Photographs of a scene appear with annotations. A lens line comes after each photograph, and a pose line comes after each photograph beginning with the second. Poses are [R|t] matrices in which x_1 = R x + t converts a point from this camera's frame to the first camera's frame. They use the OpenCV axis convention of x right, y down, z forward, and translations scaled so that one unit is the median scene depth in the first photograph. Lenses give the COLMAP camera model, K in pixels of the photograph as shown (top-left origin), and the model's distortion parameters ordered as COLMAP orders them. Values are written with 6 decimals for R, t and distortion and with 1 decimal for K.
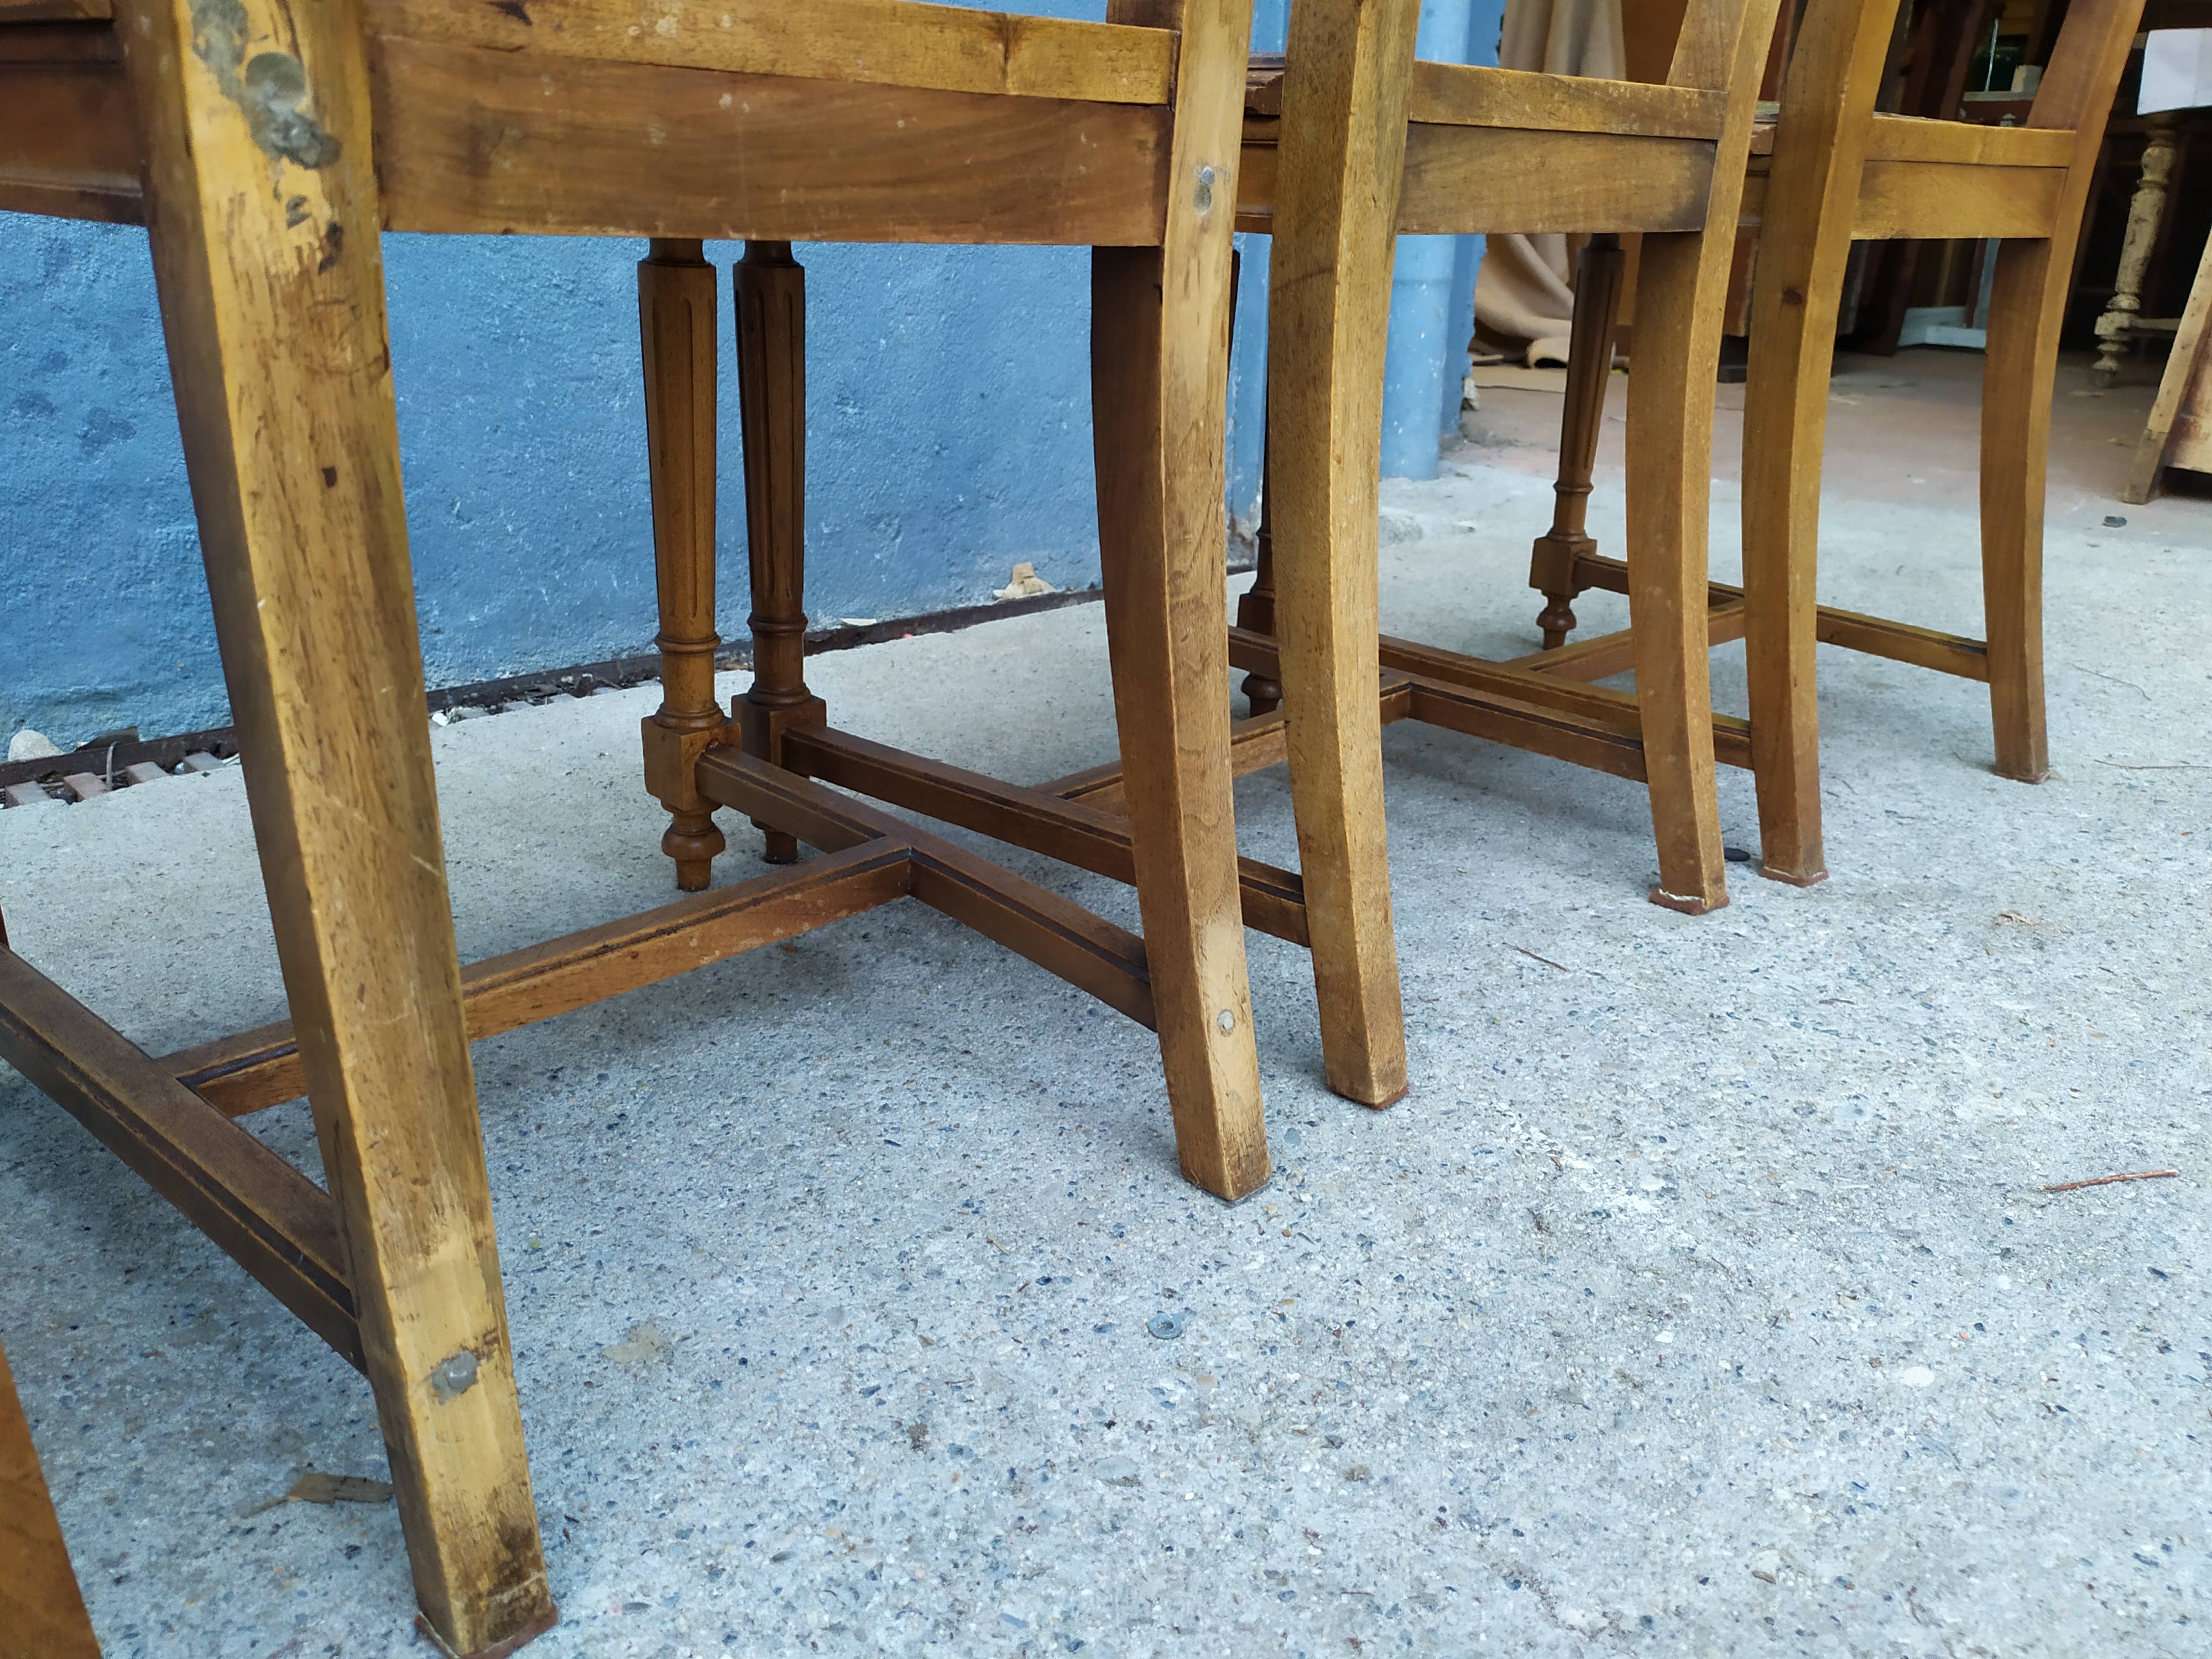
lens RADIAL K [[1679.7, 0, 1104.4], [0, 1679.7, 827.8], [0, 0, 1]] dist [0.063498, -0.066445]
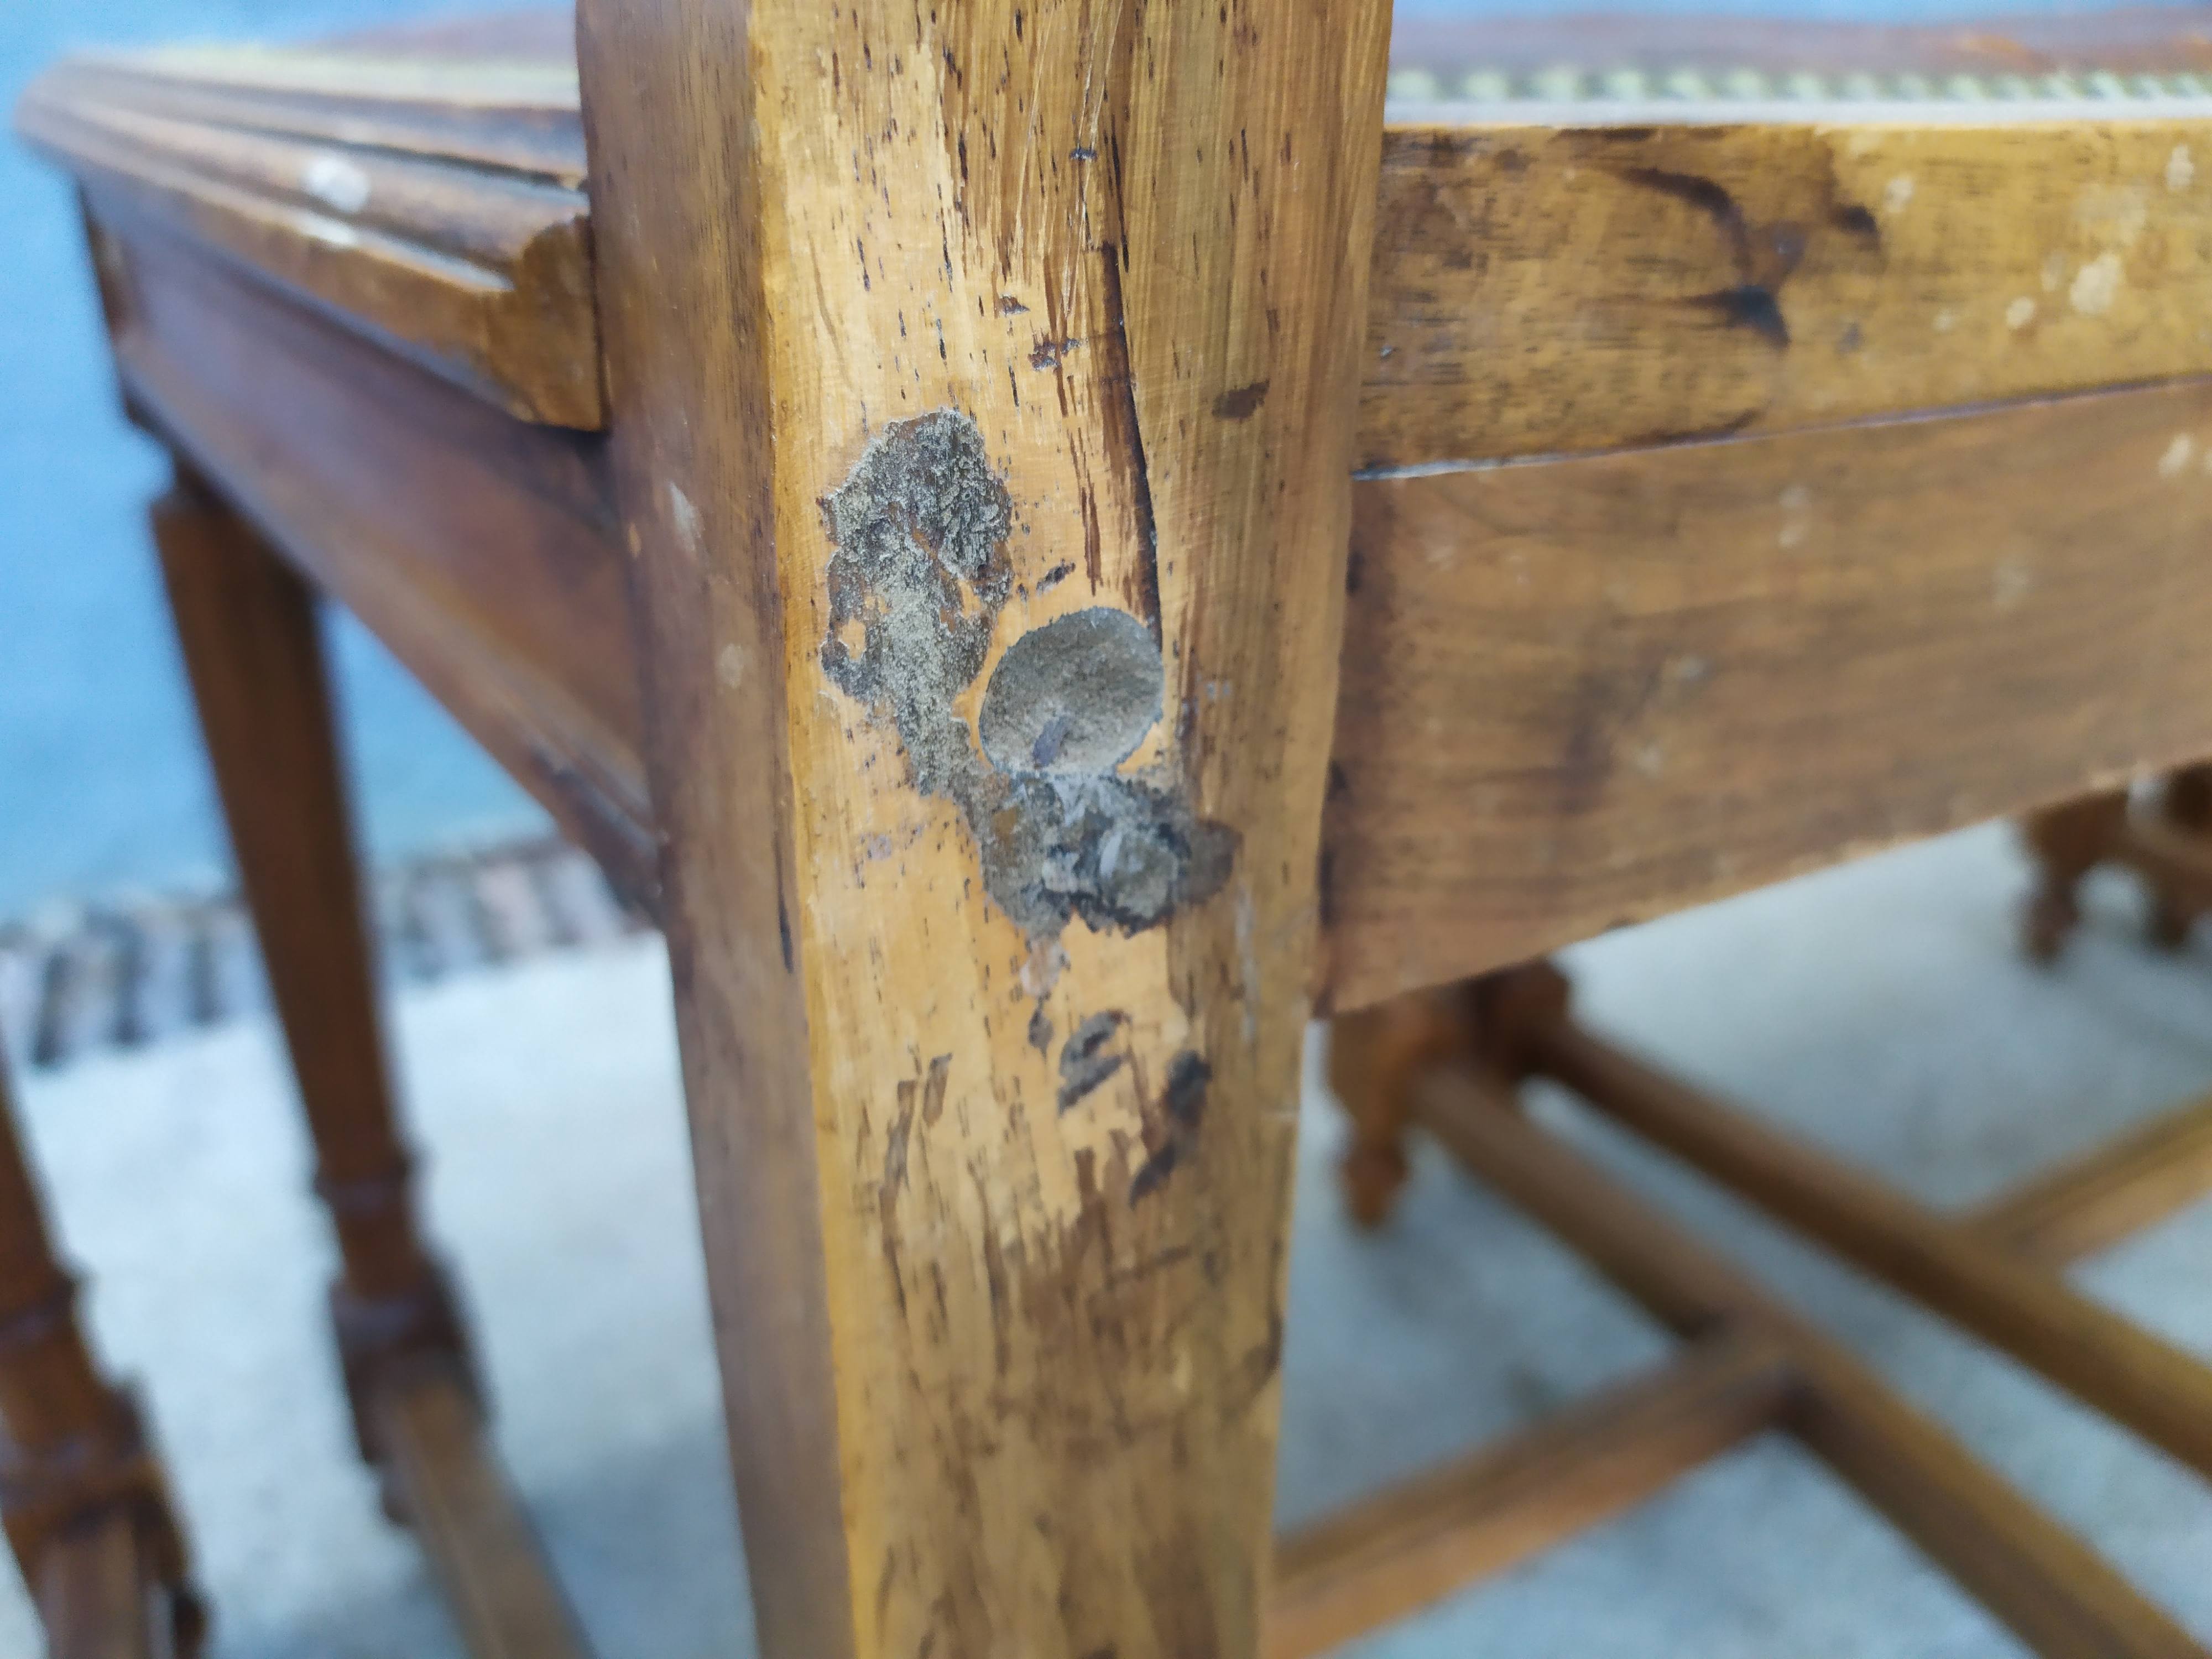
lens RADIAL K [[1731.8, 0, 1106.0], [0, 1731.8, 829.5], [0, 0, 1]] dist [0.036515, -0.057765]
pose [[0.952185, 0.078277, -0.295325, -0.263840], [-0.066879, 0.996581, 0.048517, -0.289487], [0.298113, -0.026446, 0.954164, 0.484488]]
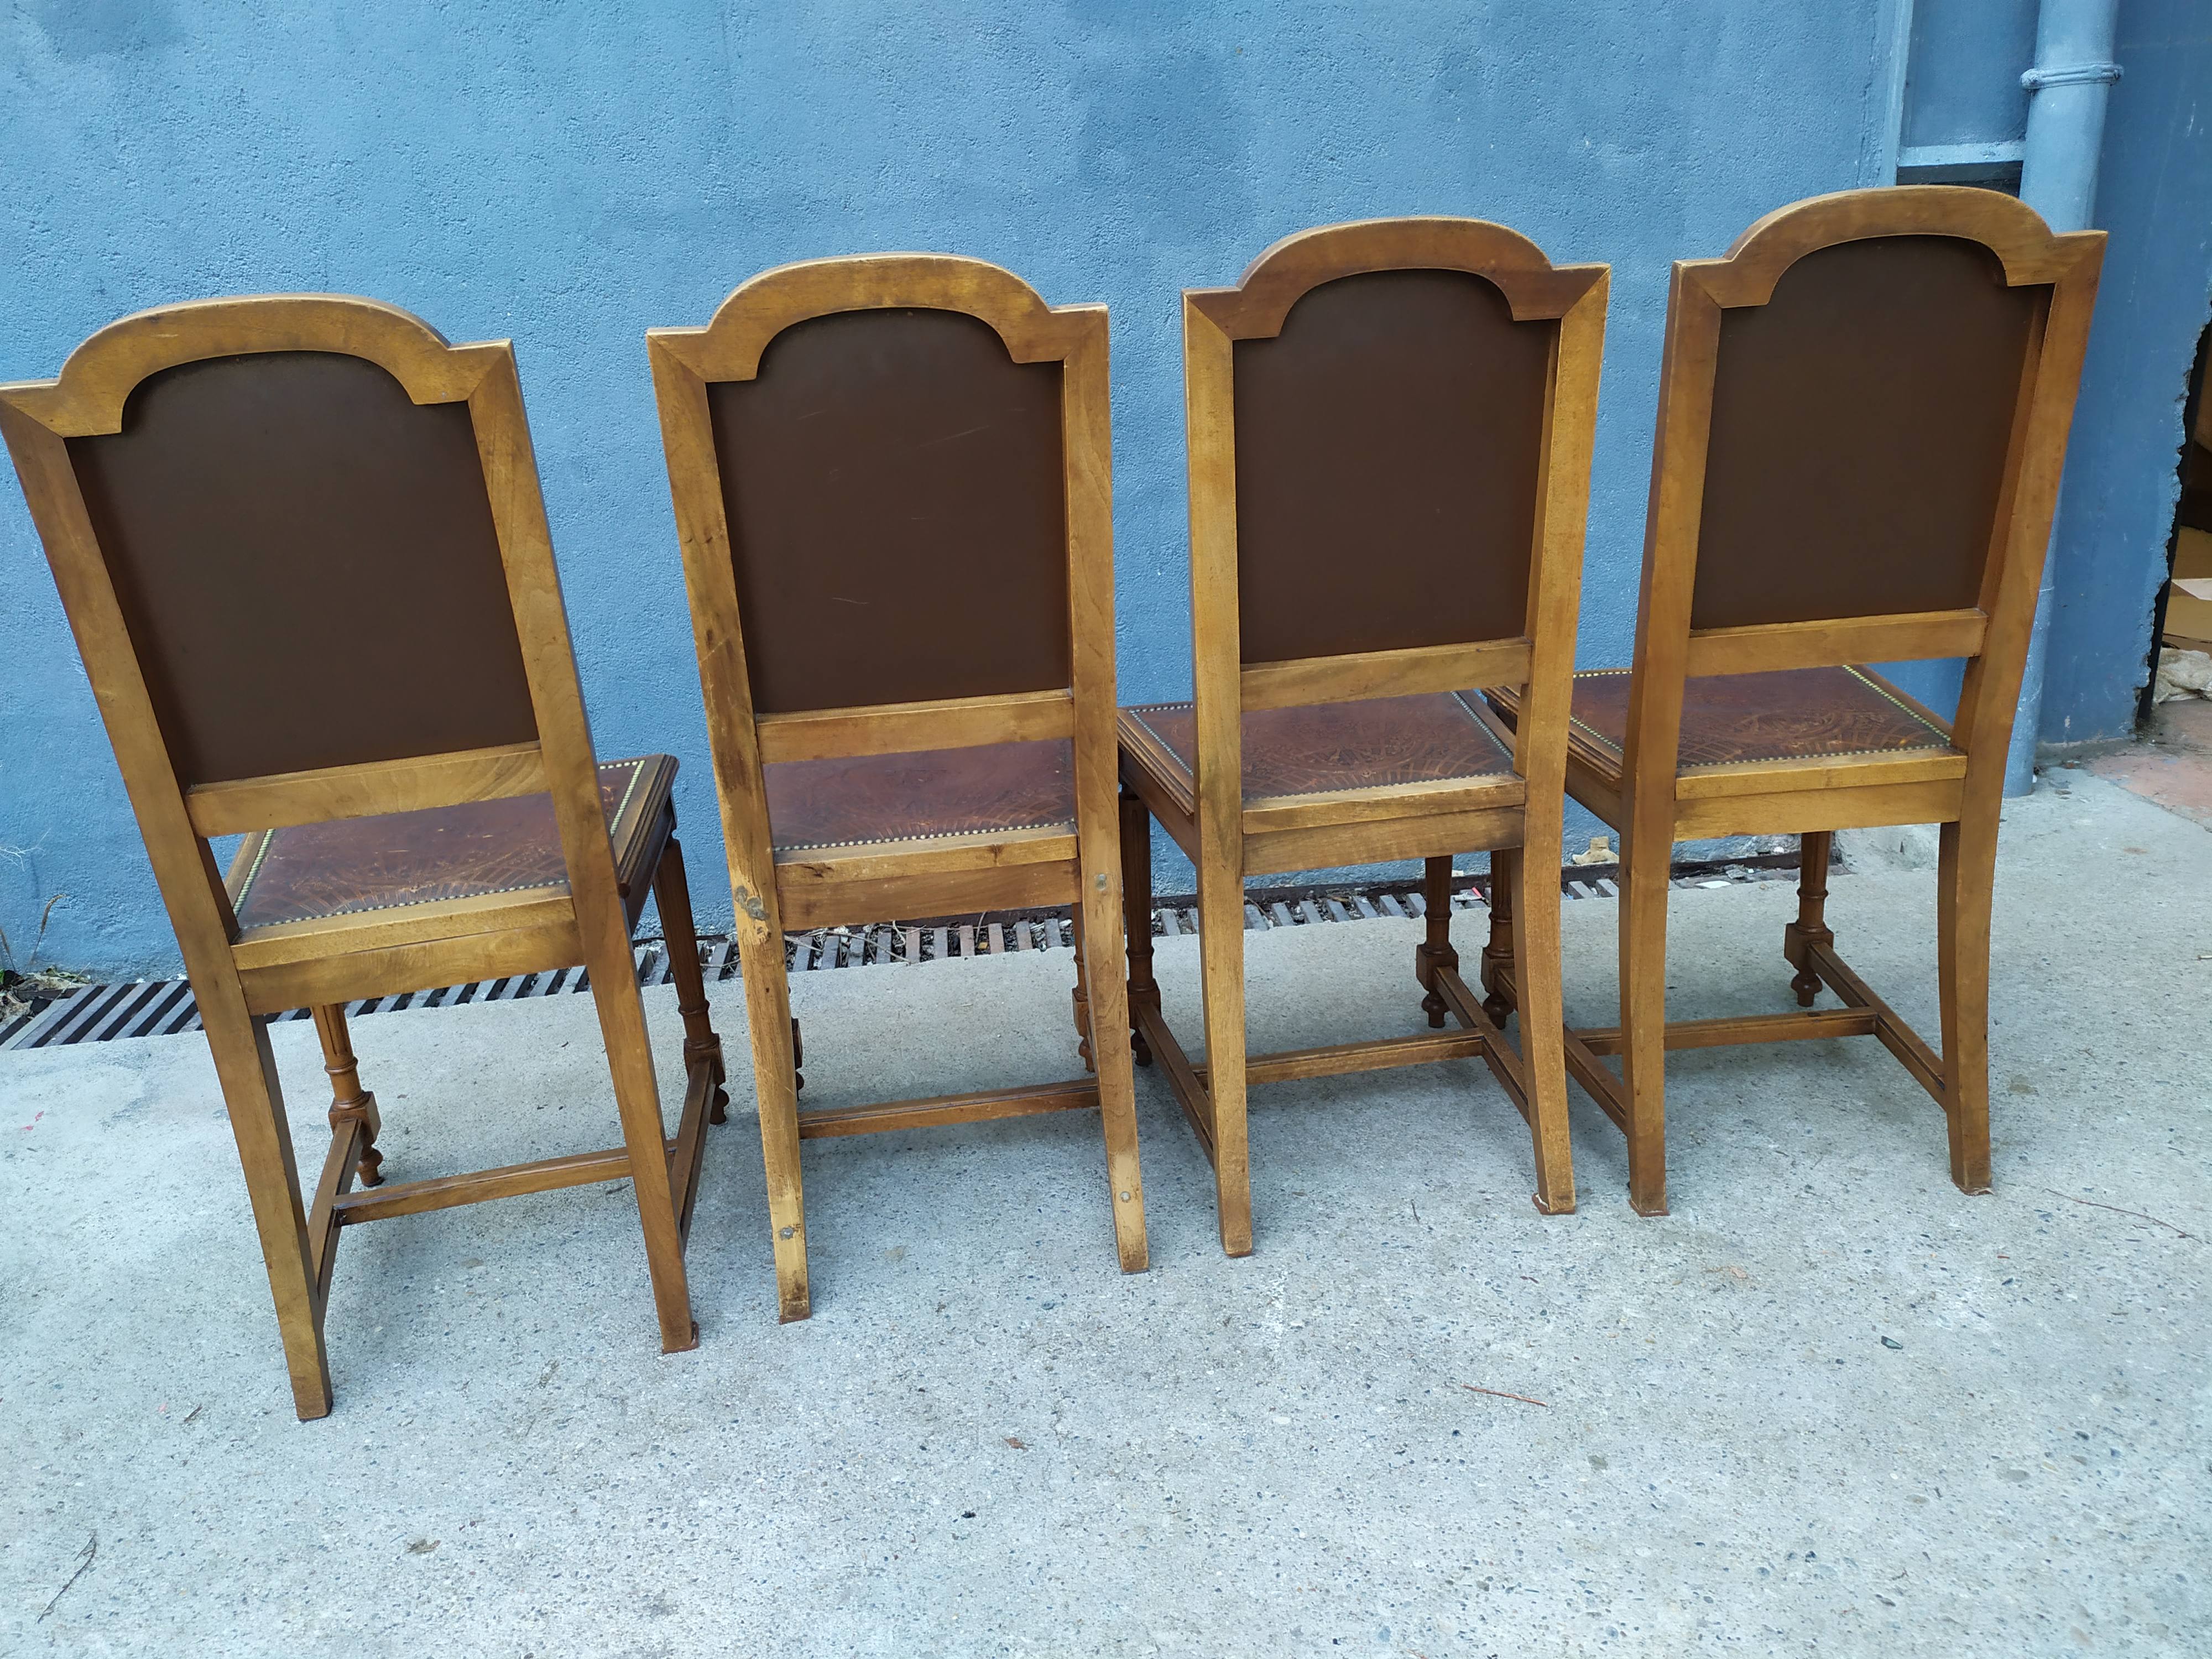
lens RADIAL K [[1679.7, 0, 1104.4], [0, 1679.7, 827.8], [0, 0, 1]] dist [0.063498, -0.066445]
pose [[0.787709, 0.129769, -0.602225, 1.756428], [-0.142114, 0.989473, 0.027331, -0.572426], [0.599432, 0.064056, 0.797859, -1.182023]]
